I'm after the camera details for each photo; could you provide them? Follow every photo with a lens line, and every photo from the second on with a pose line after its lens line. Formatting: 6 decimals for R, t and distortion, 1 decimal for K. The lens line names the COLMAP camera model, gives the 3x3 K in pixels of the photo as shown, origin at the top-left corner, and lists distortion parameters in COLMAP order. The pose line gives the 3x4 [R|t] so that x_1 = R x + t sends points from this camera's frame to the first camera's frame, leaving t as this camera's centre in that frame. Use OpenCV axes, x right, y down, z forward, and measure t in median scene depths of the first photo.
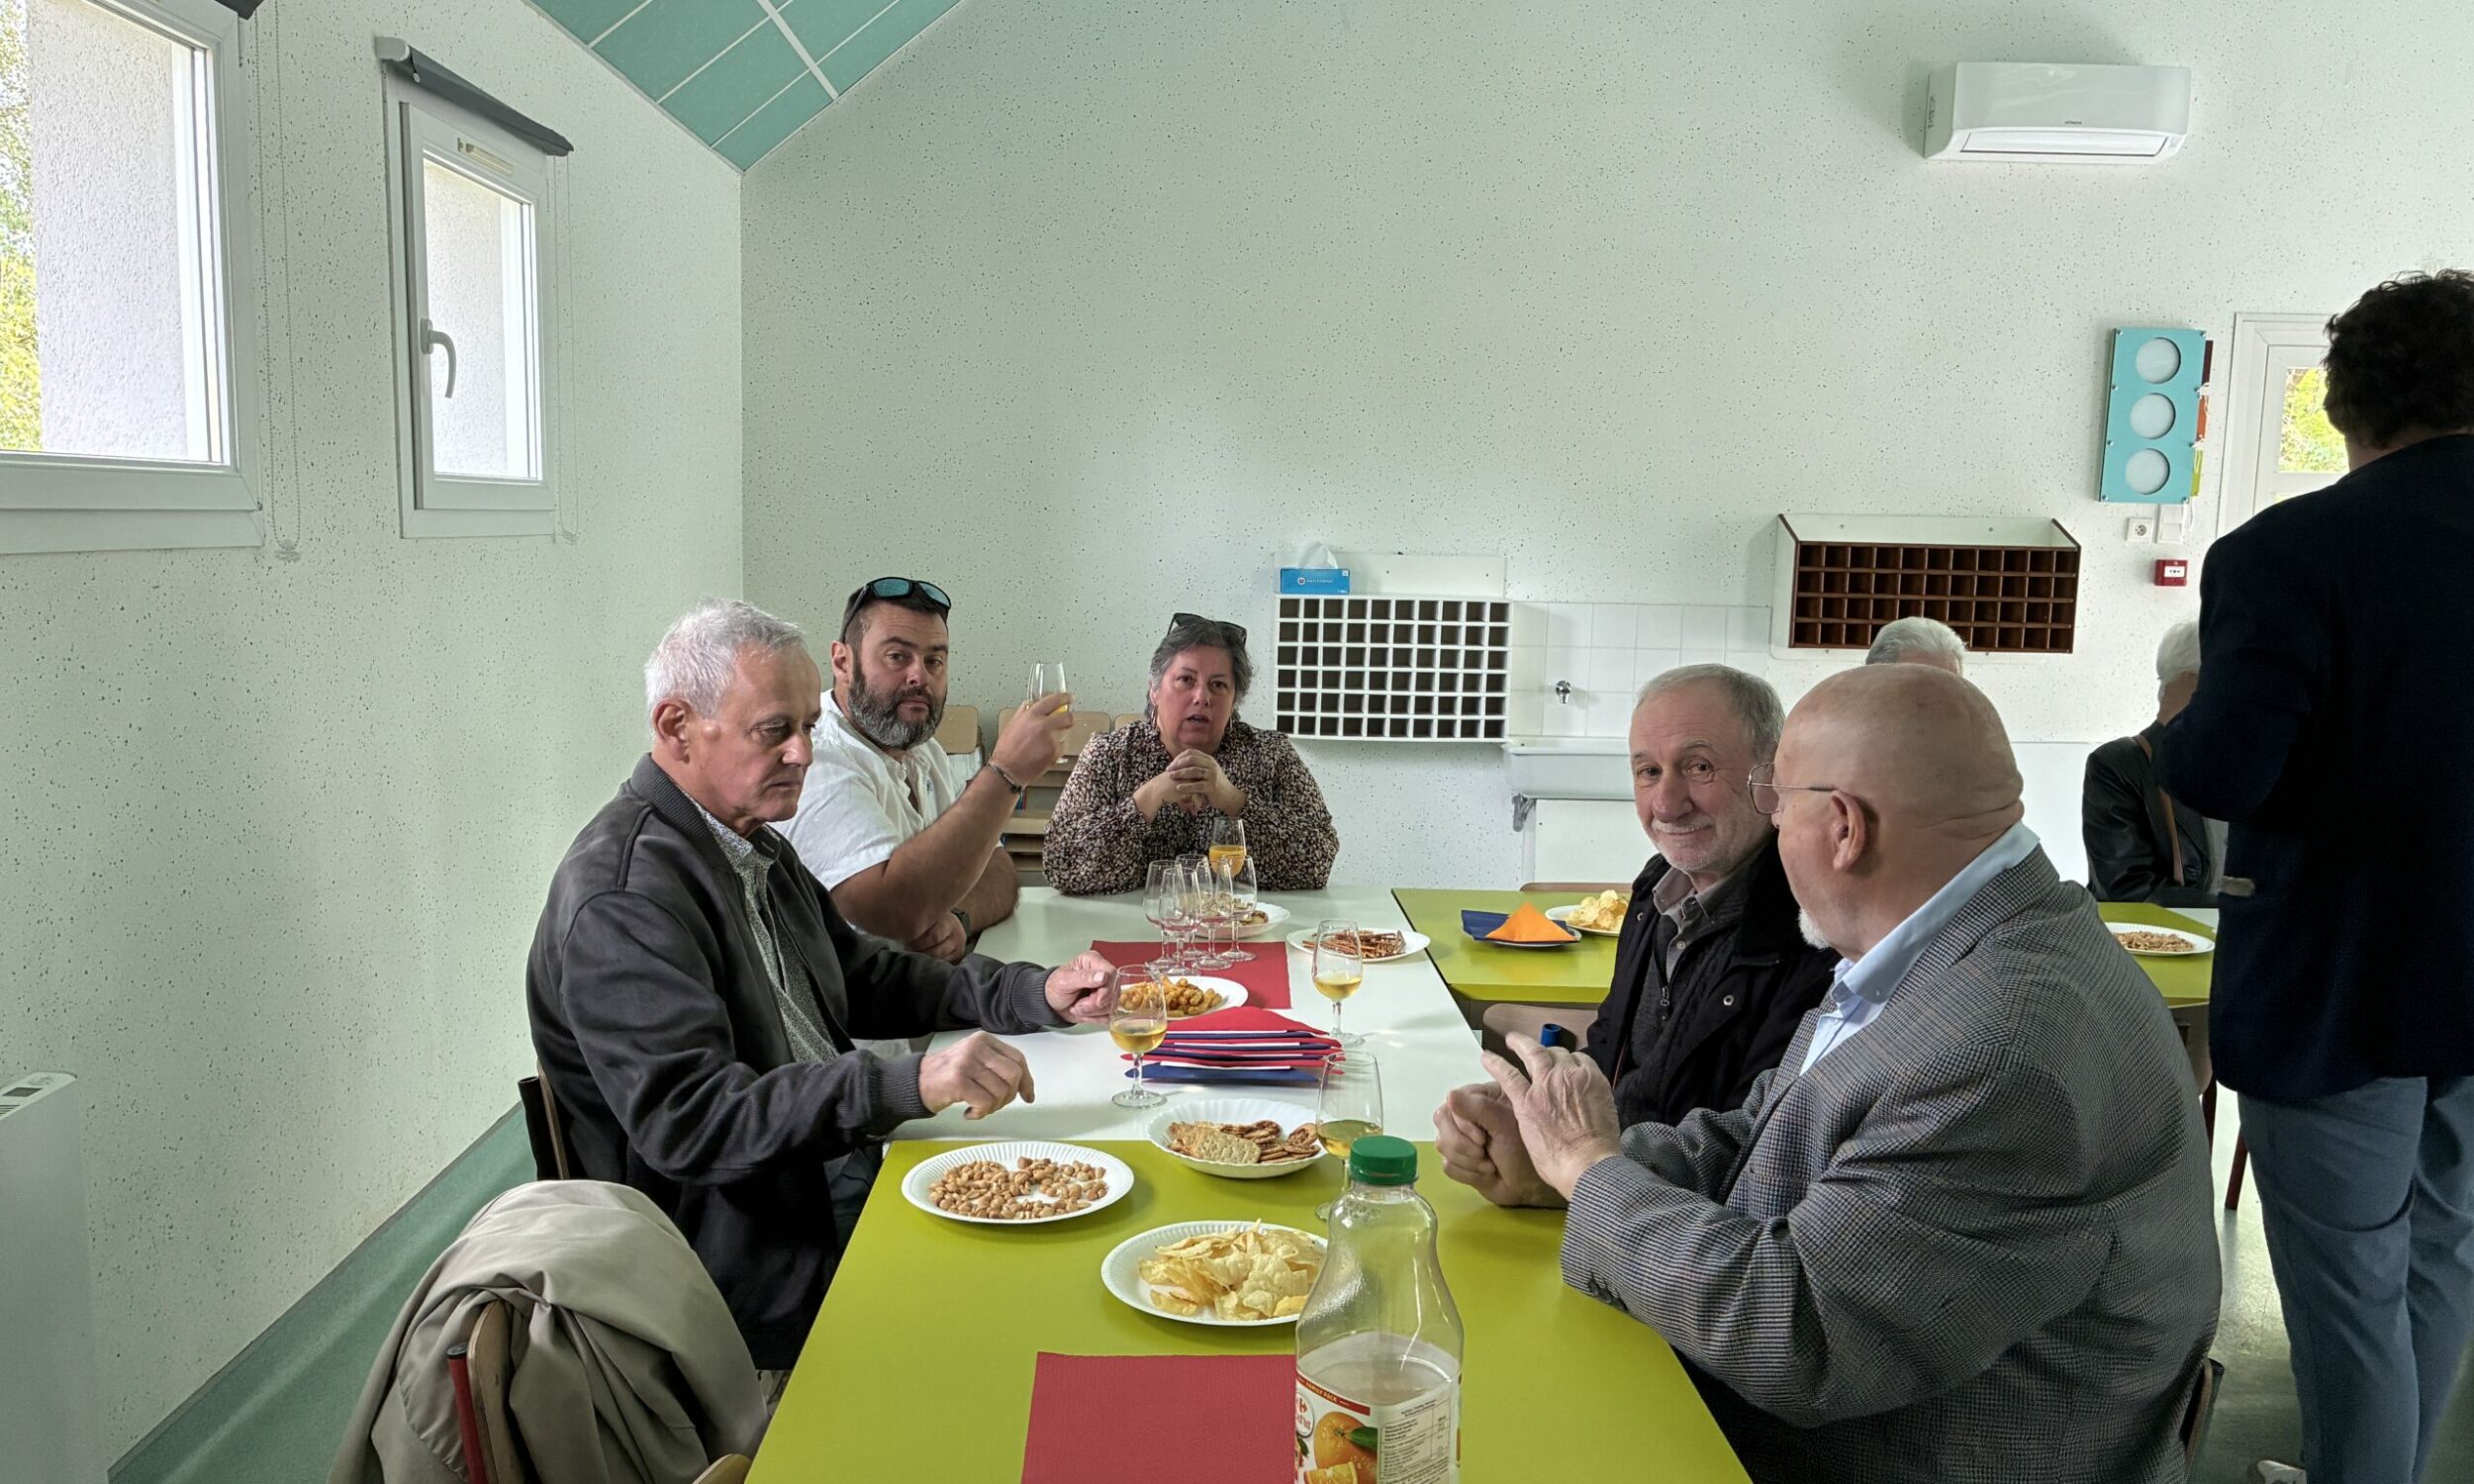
lens RADIAL K [[1879.2, 0, 1233.9], [0, 1879.2, 737.0], [0, 0, 1]] dist [0.049625, -0.056013]
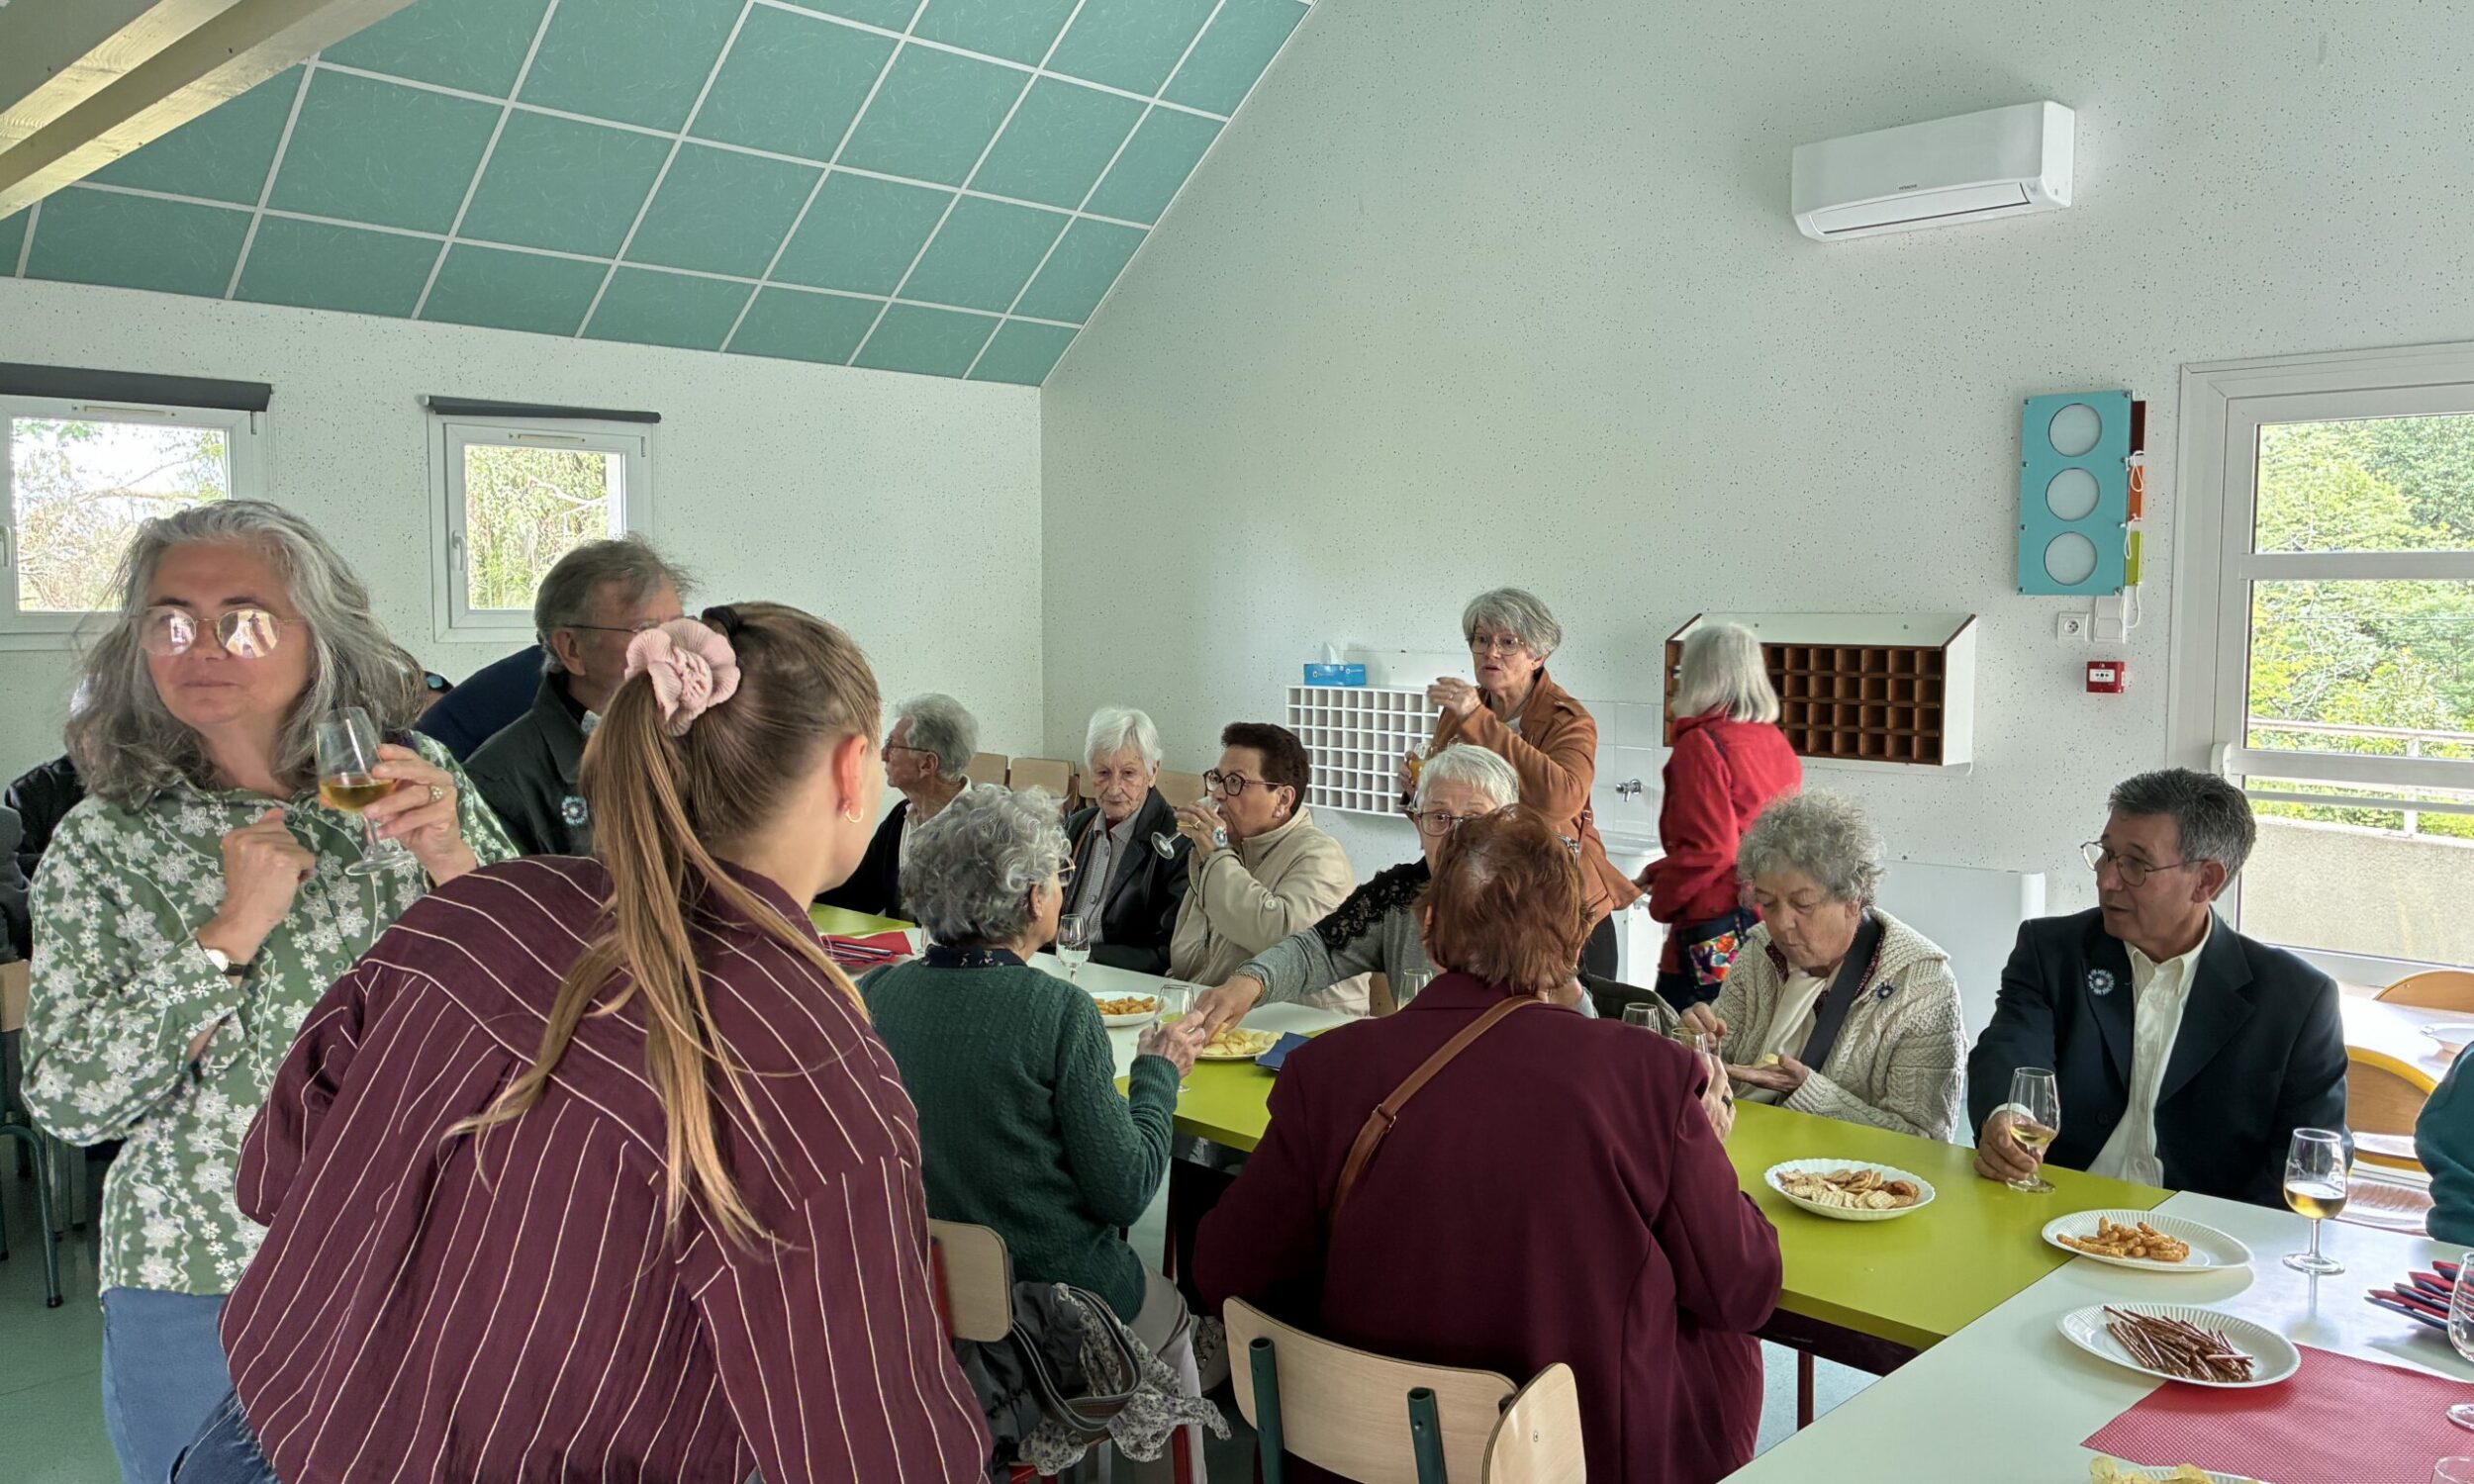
lens RADIAL K [[1879.2, 0, 1230.7], [0, 1879.2, 748.2], [0, 0, 1]] dist [0.049625, -0.056013]
pose [[0.685876, 0.037278, -0.726763, 0.852971], [-0.070609, 0.997384, -0.015478, -0.014405], [0.724285, 0.061932, 0.686714, 0.142154]]
